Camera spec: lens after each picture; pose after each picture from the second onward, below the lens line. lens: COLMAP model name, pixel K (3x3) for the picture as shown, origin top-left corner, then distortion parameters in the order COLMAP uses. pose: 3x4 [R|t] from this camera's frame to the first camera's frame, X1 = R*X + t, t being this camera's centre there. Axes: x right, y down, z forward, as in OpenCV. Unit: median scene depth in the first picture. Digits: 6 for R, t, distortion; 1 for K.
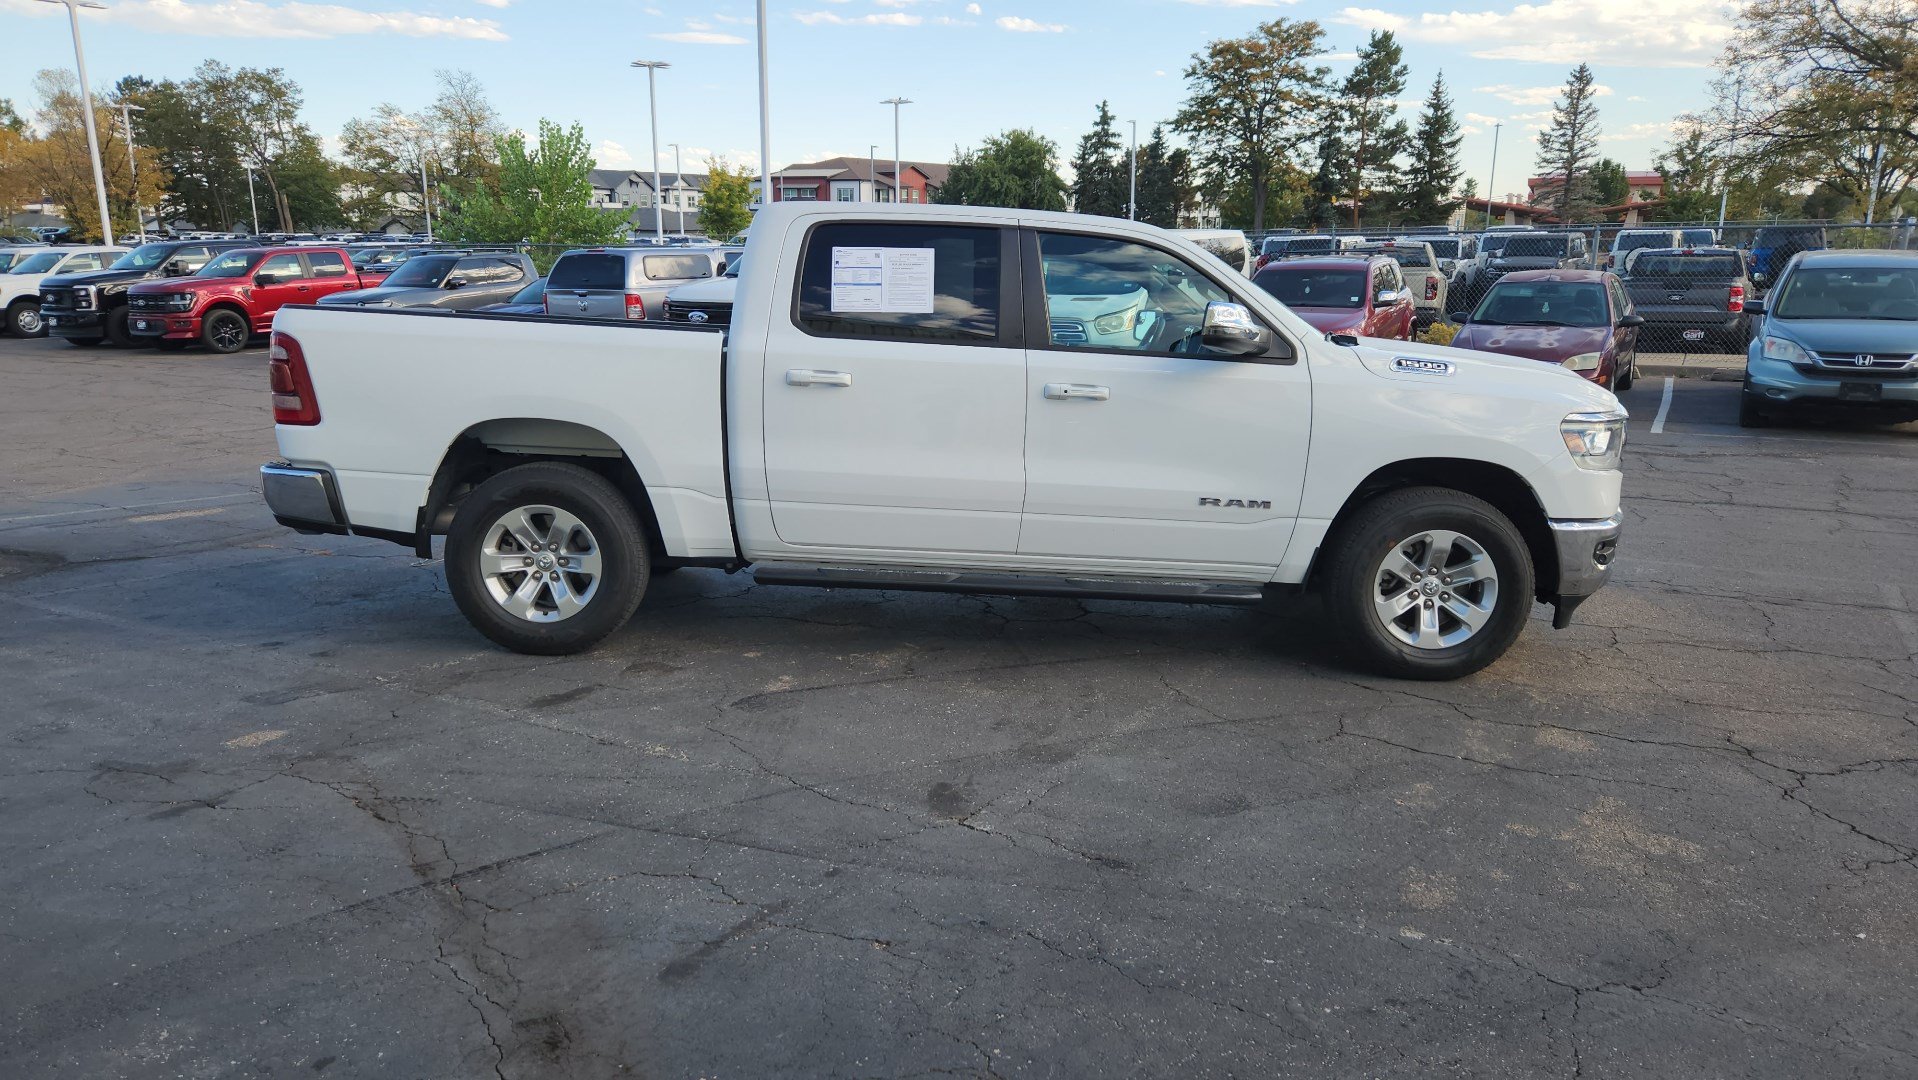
lens RADIAL K [[1282.1, 0, 933.2], [0, 1282.1, 550.2], [0, 0, 1]] dist [0.070807, -0.054752]
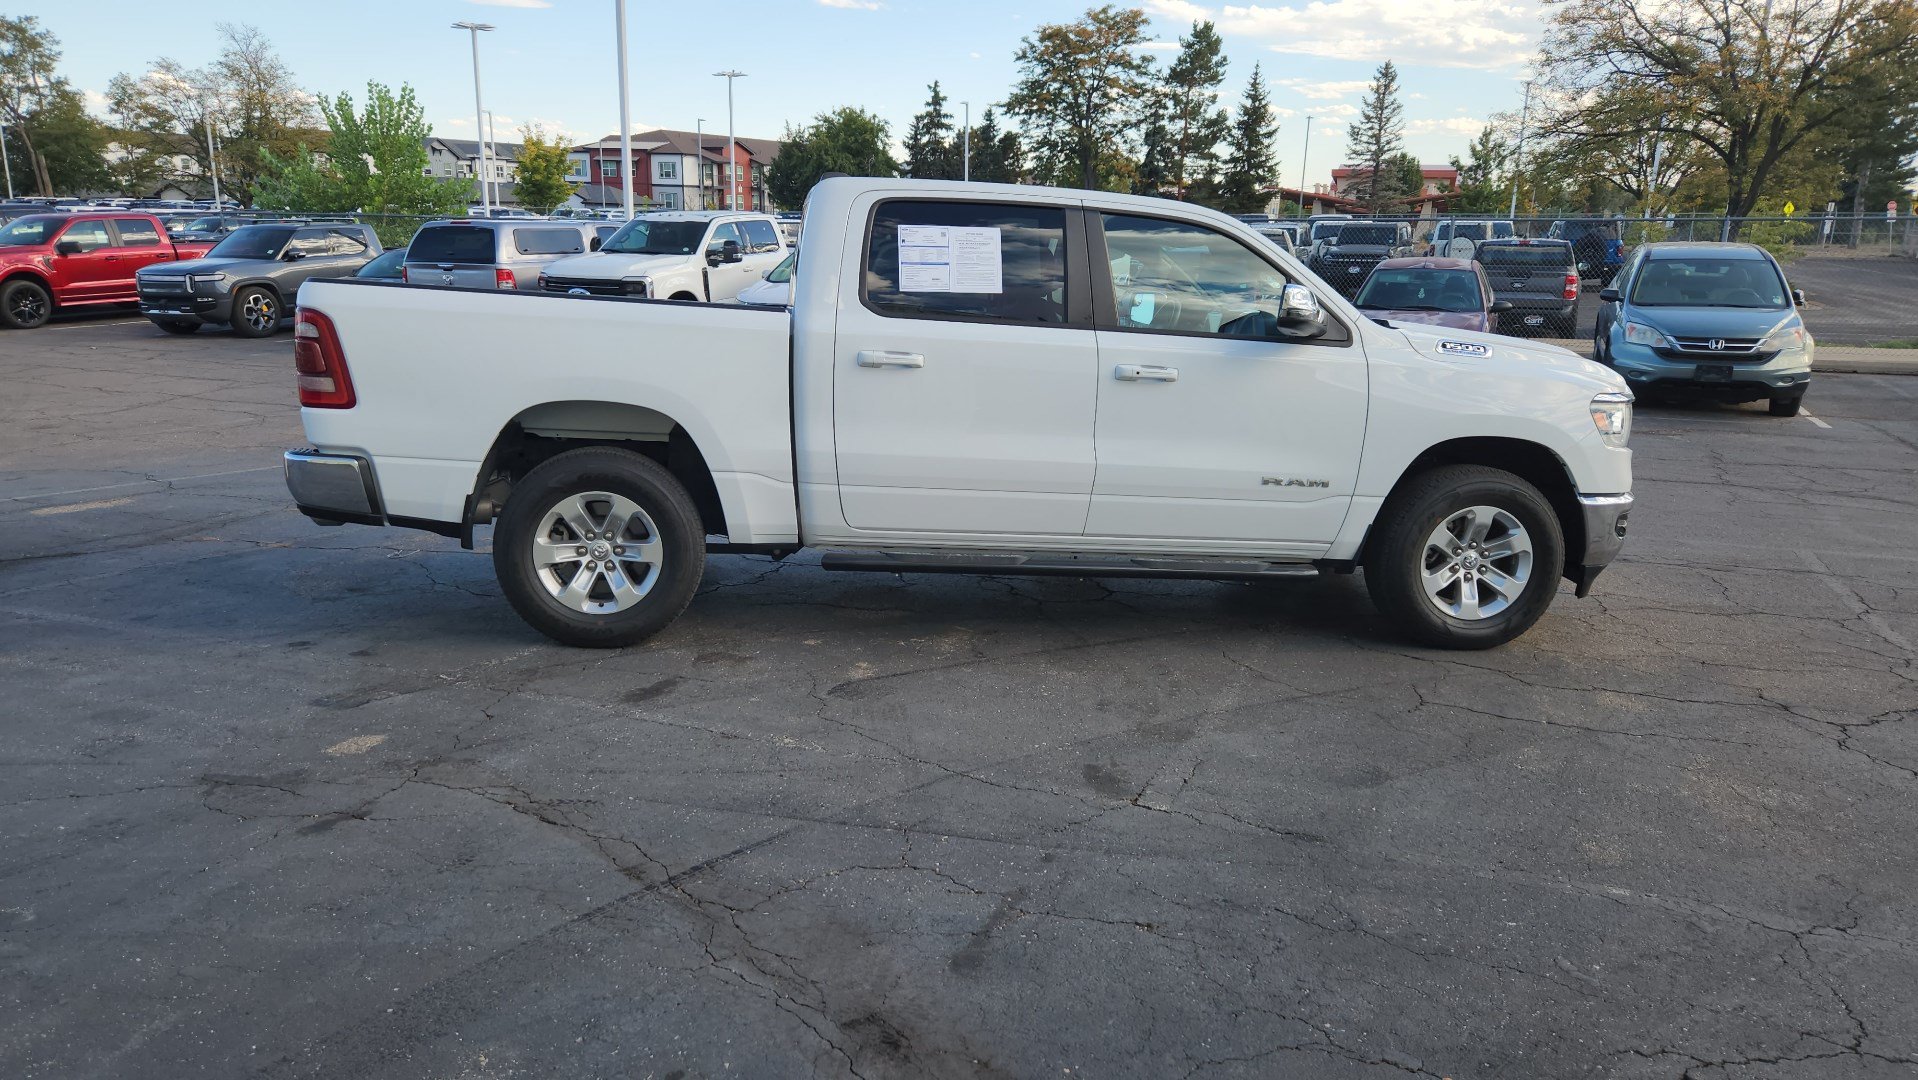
lens RADIAL K [[1284.7, 0, 925.6], [0, 1284.7, 556.7], [0, 0, 1]] dist [0.074021, -0.060469]
pose [[0.991256, -0.017497, 0.130790, -0.014287], [0.014997, 0.999686, 0.020070, -0.000176], [-0.131100, -0.017933, 0.991207, 0.001366]]
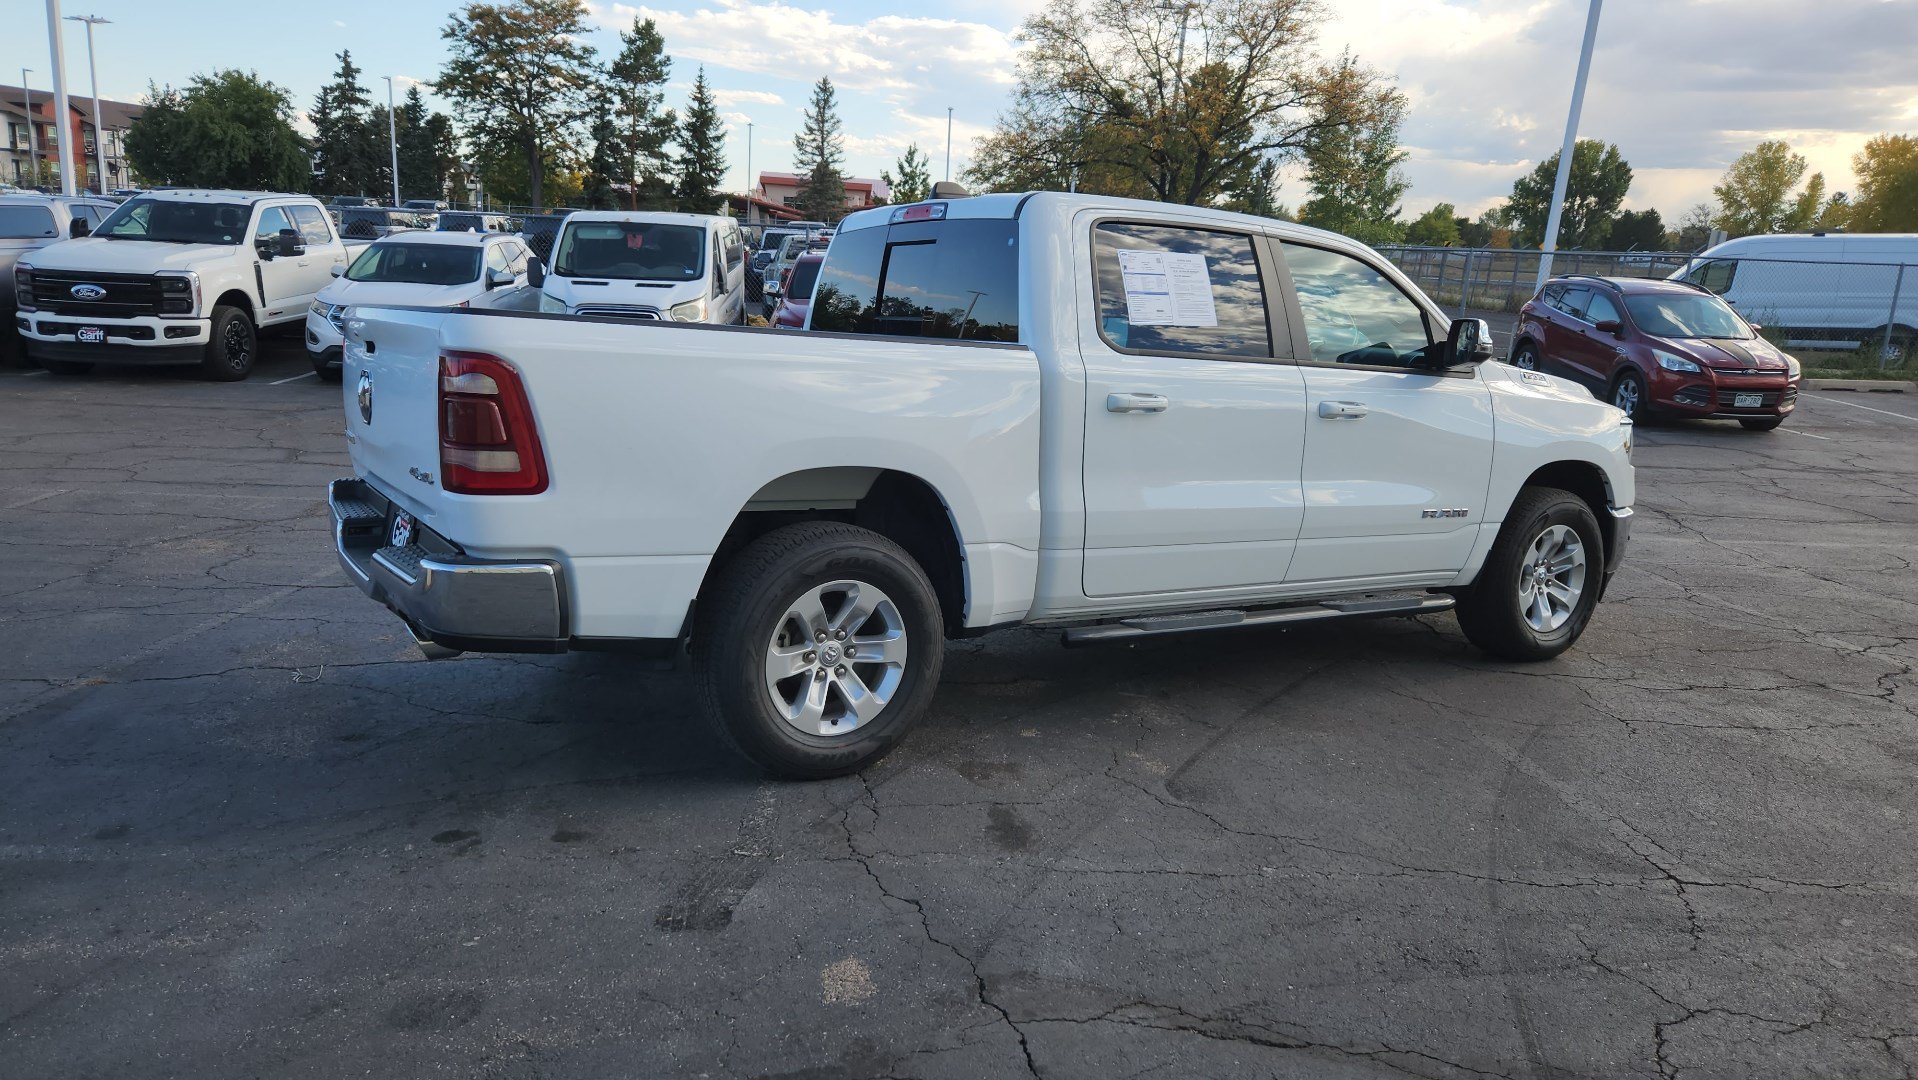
lens RADIAL K [[1293.3, 0, 927.9], [0, 1293.3, 544.1], [0, 0, 1]] dist [0.072242, -0.057692]
pose [[0.839970, -0.083134, 0.536227, -0.050043], [0.078300, 0.996422, 0.031827, -0.005720], [-0.536954, 0.015253, 0.843474, 0.025342]]
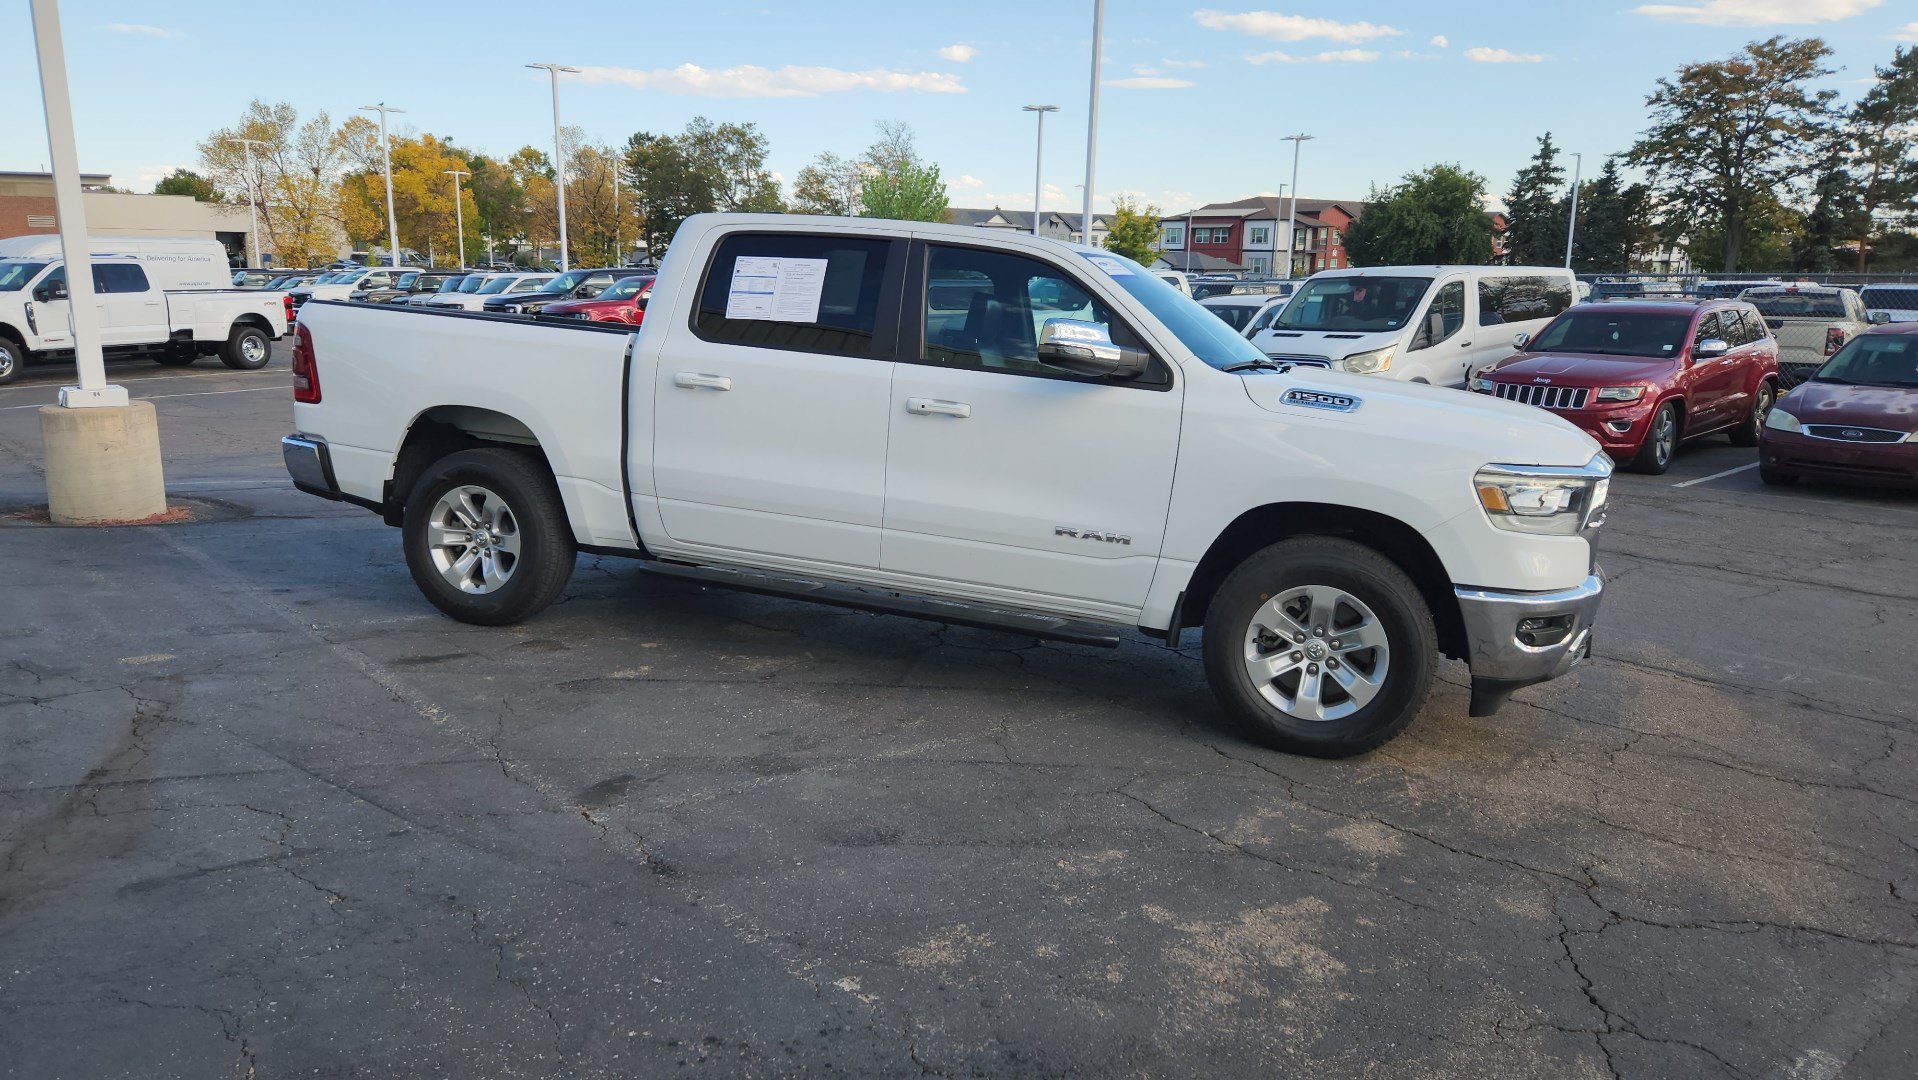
lens RADIAL K [[1281.9, 0, 924.0], [0, 1281.9, 540.4], [0, 0, 1]] dist [0.071685, -0.056226]
pose [[0.946233, 0.083368, -0.312558, 0.030328], [-0.094718, 0.995277, -0.021281, -0.000133], [0.309307, 0.049742, 0.949660, 0.005930]]
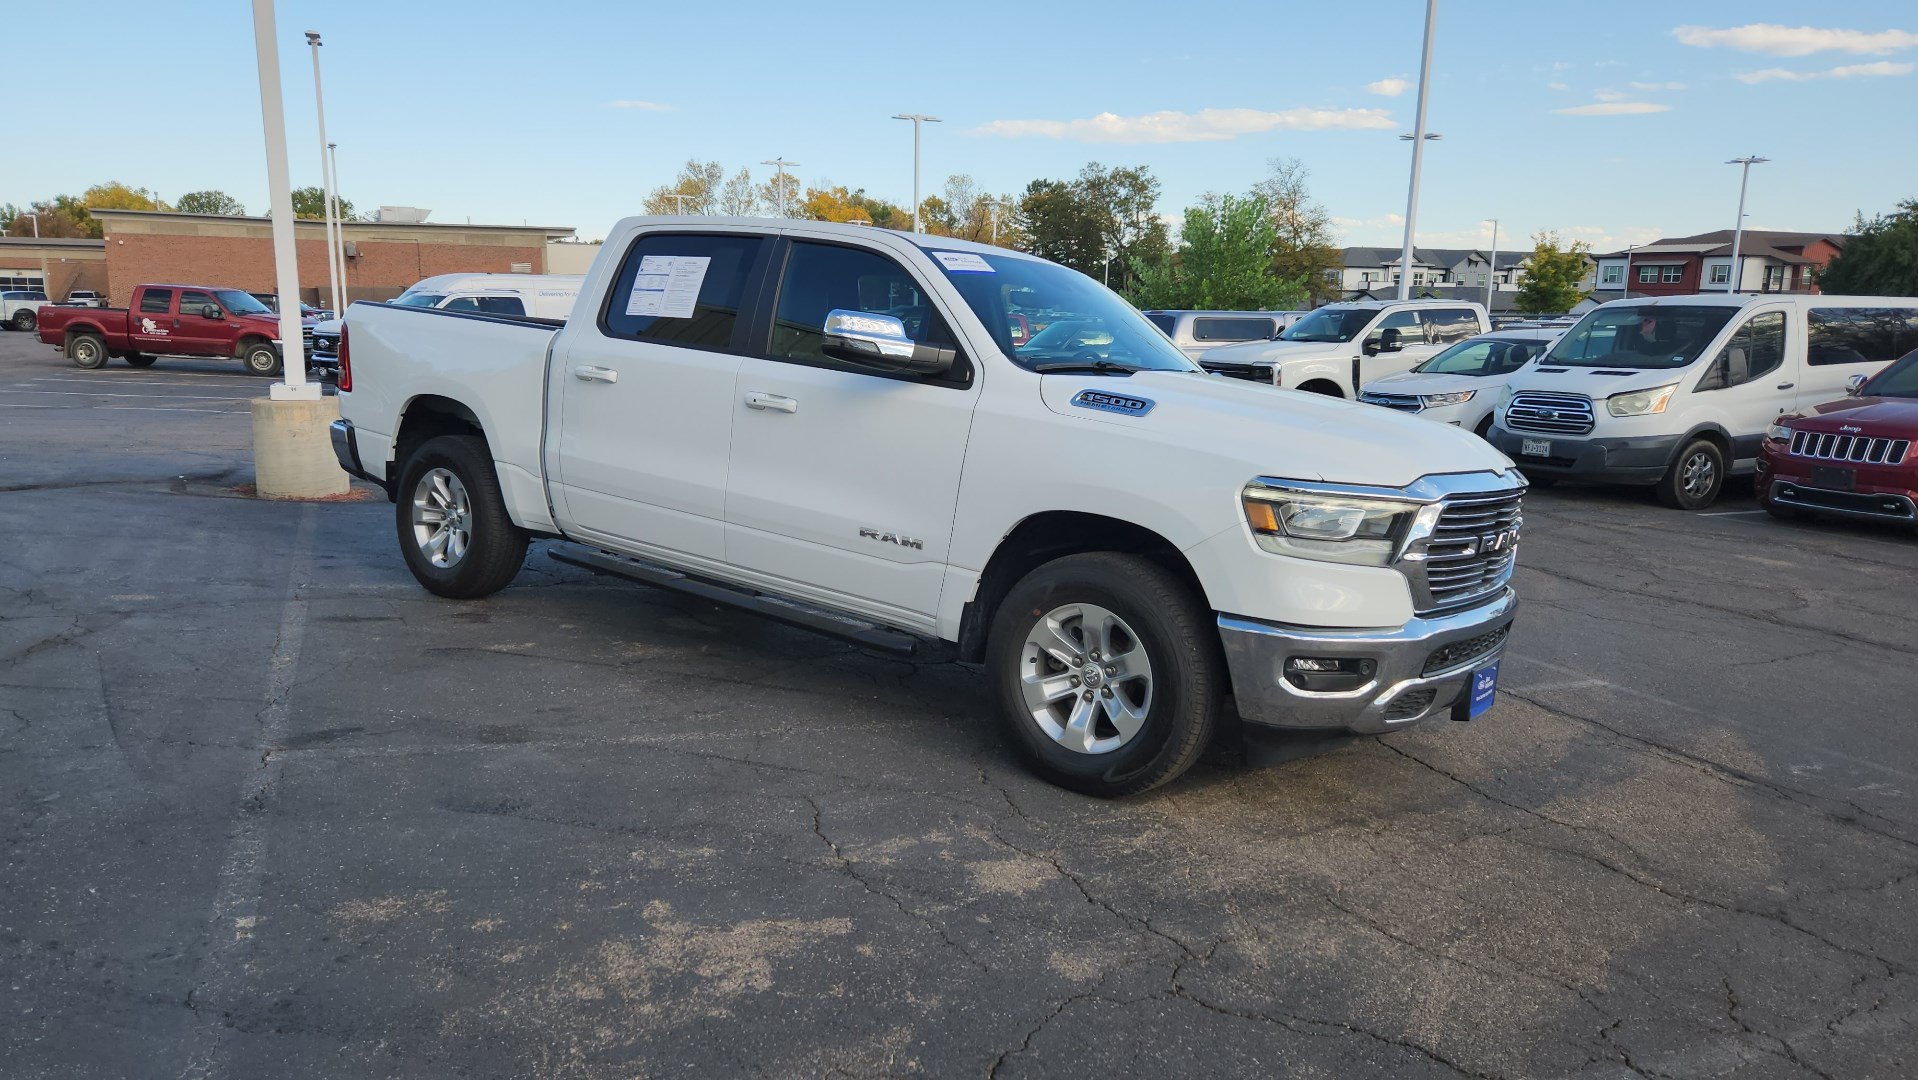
lens RADIAL K [[1281.9, 0, 924.0], [0, 1281.9, 540.4], [0, 0, 1]] dist [0.071685, -0.056226]
pose [[0.804891, 0.126581, -0.579766, 0.056922], [-0.165271, 0.986147, -0.014139, -0.001953], [0.569945, 0.107198, 0.814660, 0.021486]]
